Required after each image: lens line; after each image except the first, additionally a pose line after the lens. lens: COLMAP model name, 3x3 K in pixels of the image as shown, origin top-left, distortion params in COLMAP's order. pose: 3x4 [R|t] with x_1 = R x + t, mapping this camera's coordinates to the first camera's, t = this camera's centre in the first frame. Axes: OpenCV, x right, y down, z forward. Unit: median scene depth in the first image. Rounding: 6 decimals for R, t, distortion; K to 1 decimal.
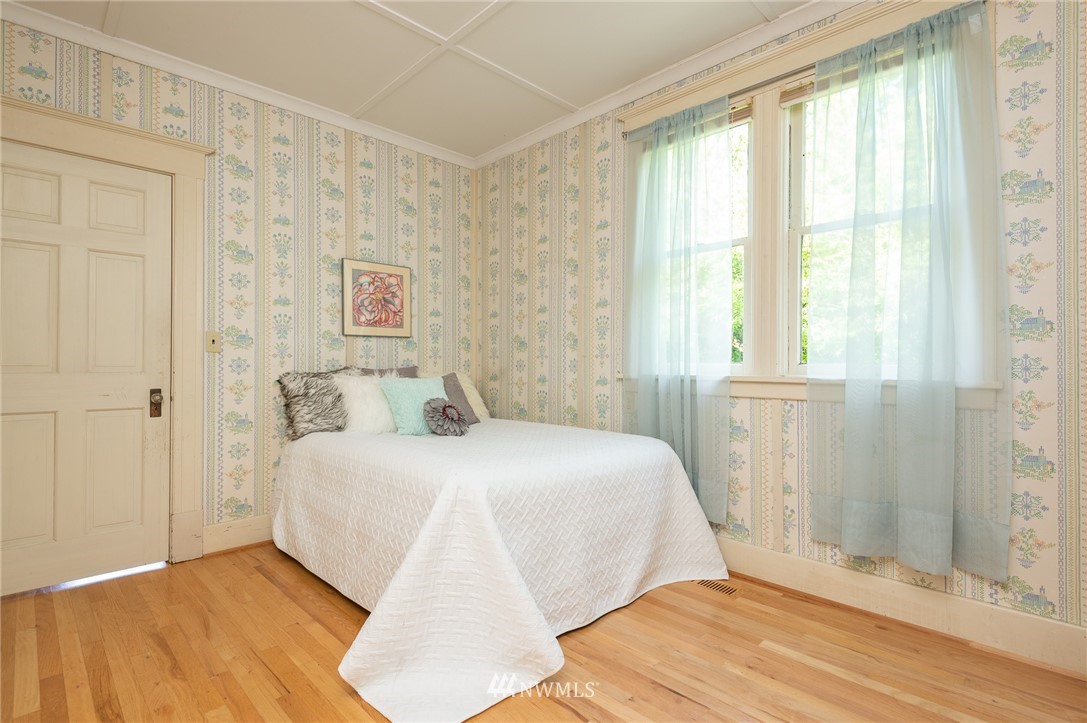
lens RADIAL K [[520.9, 0, 547.0], [0, 520.9, 364.5], [0, 0, 1]] dist [0.013254, -0.001894]
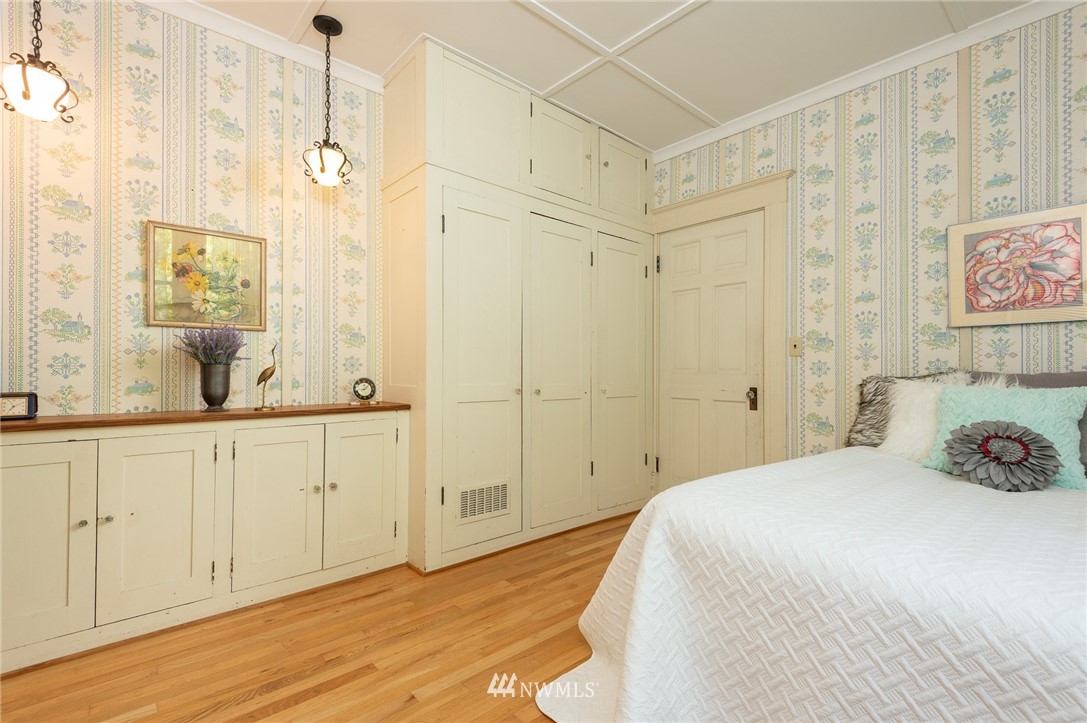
lens RADIAL K [[499.8, 0, 546.9], [0, 499.8, 364.9], [0, 0, 1]] dist [-0.004636, -0.000452]
pose [[-0.048321, -0.006399, -0.998811, 0.366836], [0.005945, 0.999960, -0.006694, -0.001225], [0.998814, -0.006262, -0.048281, 0.470478]]
